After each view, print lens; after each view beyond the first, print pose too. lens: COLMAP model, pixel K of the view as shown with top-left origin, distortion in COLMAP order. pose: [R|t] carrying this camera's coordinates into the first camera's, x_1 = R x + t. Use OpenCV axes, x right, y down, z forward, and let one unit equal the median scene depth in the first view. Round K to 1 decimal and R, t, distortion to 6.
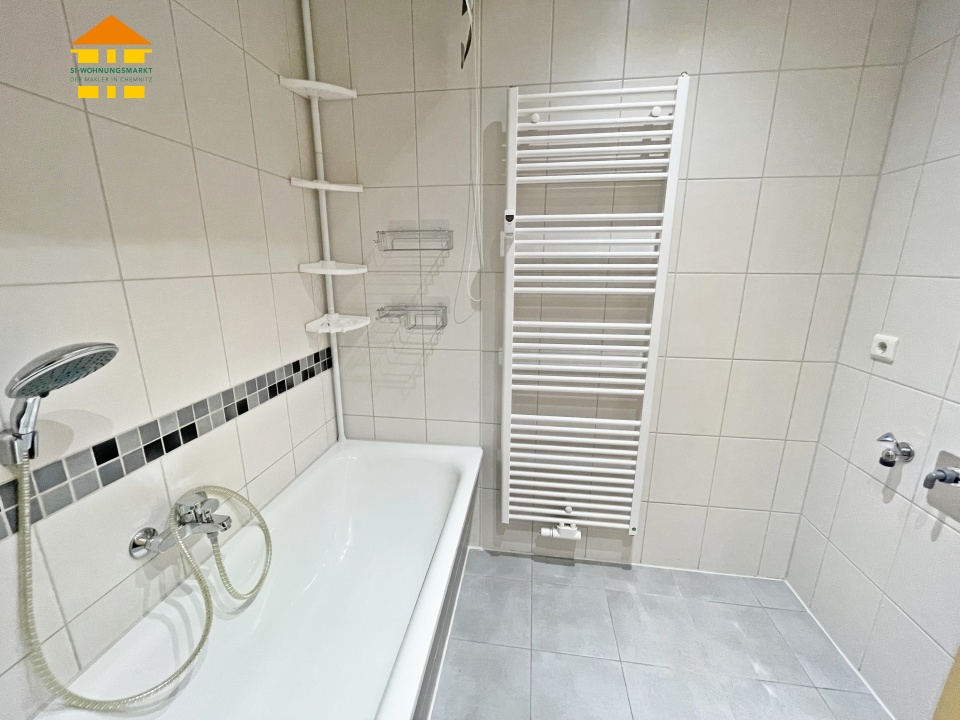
lens RADIAL K [[387.8, 0, 480.0], [0, 387.8, 360.0], [0, 0, 1]] dist [-0.000844, -0.000059]
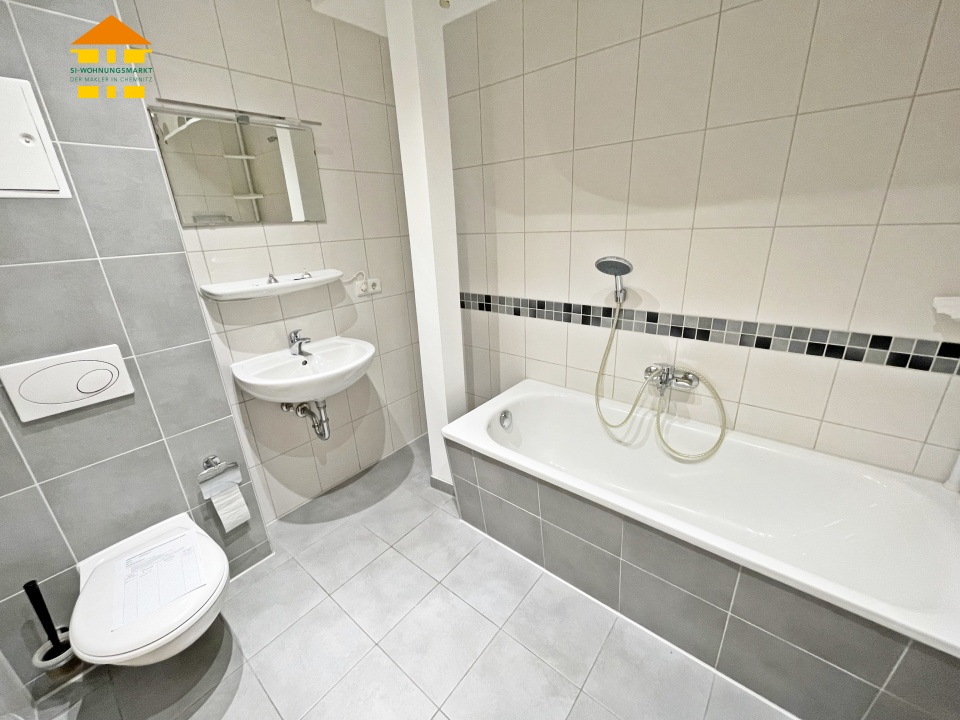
lens RADIAL K [[387.8, 0, 480.0], [0, 387.8, 360.0], [0, 0, 1]] dist [-0.000844, -0.000059]
pose [[-0.522119, 0.307520, -0.795502, 0.912914], [-0.168110, 0.877325, 0.449488, -0.252573], [0.836141, 0.368418, -0.406371, 0.906897]]
